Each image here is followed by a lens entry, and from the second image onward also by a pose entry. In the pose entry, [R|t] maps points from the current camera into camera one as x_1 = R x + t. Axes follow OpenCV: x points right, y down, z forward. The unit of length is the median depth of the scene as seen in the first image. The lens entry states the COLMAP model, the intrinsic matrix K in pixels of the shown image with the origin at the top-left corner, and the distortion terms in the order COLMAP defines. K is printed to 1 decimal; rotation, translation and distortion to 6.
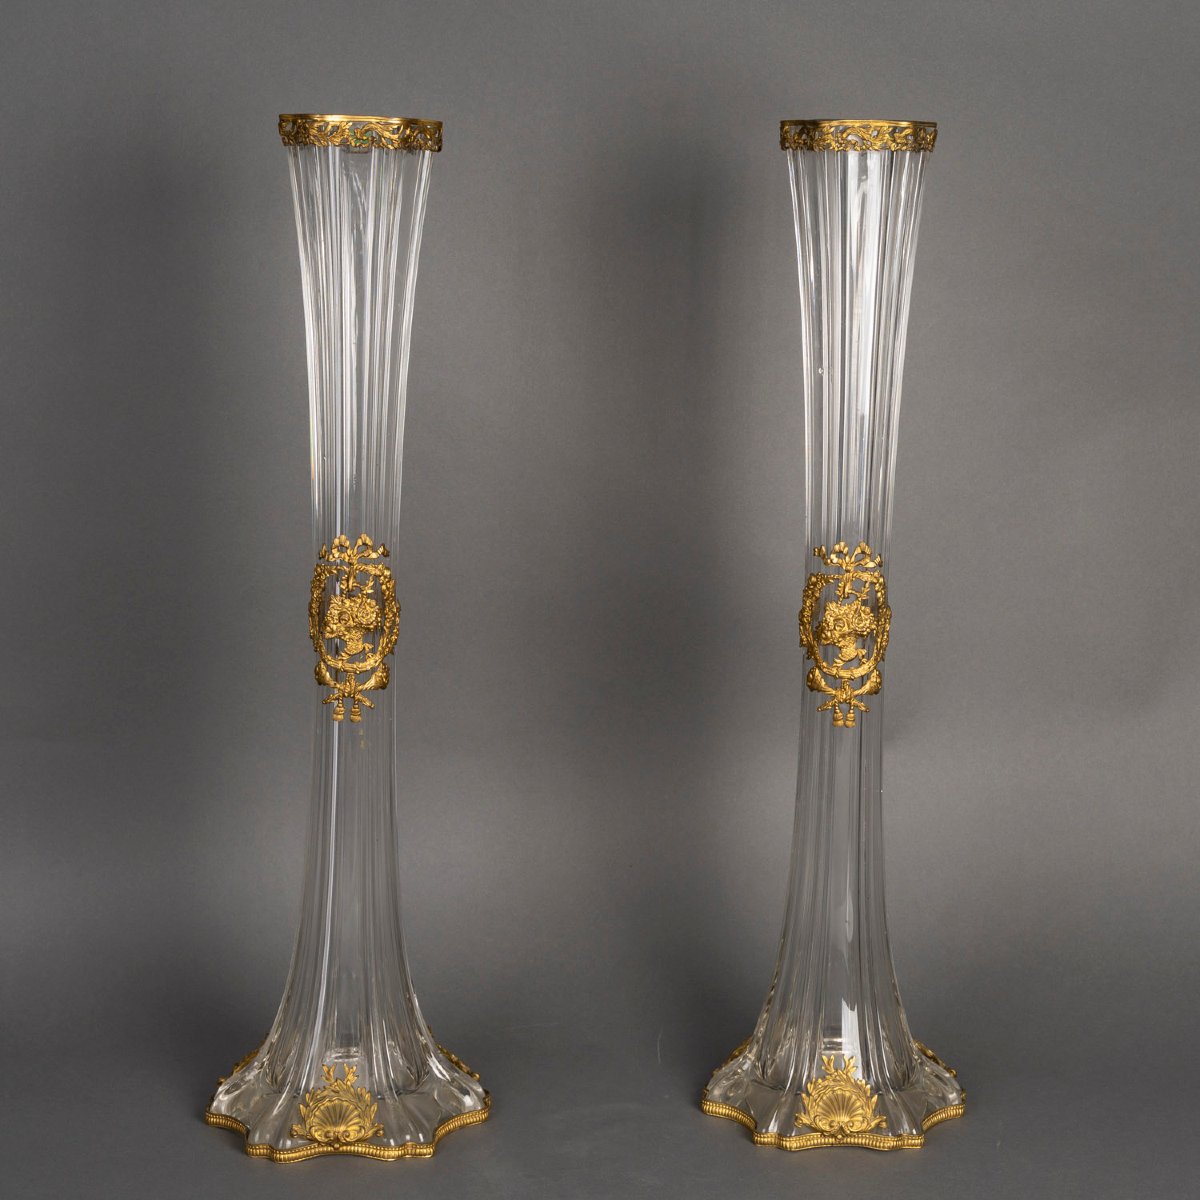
lens RADIAL K [[2524.6, 0, 595.5], [0, 2524.6, 607.9], [0, 0, 1]] dist [0.114265, 0.000000]
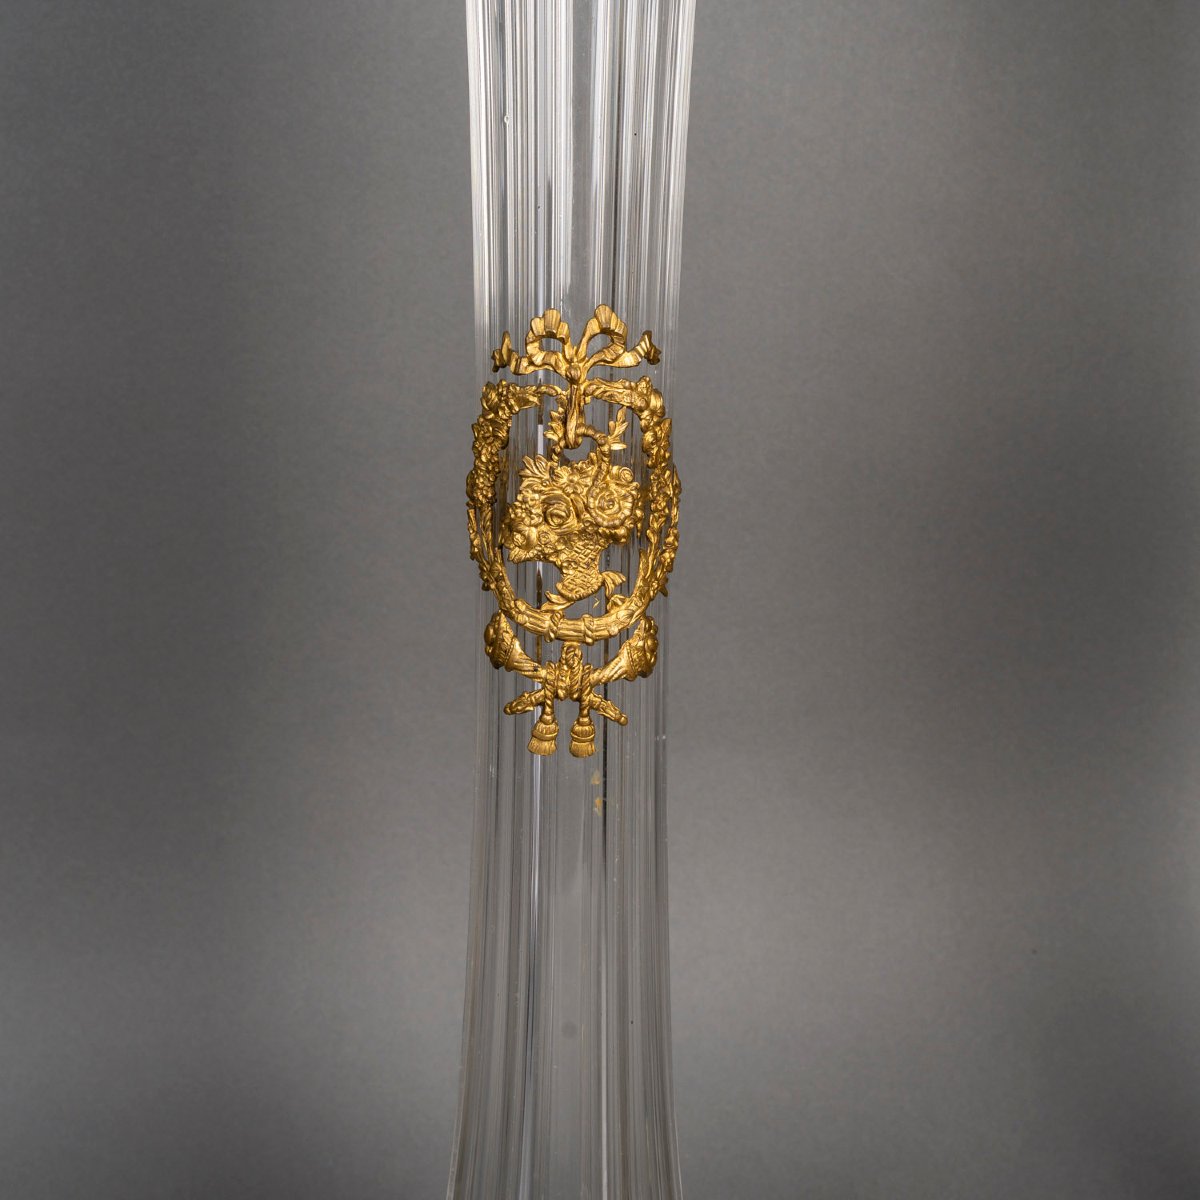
lens RADIAL K [[2338.0, 0, 610.1], [0, 2338.0, 598.5], [0, 0, 1]] dist [0.070537, 0.000000]
pose [[0.999705, -0.010160, -0.022069, -0.081757], [0.011236, 0.998724, 0.049231, -0.000576], [0.021541, -0.049465, 0.998544, 0.611609]]
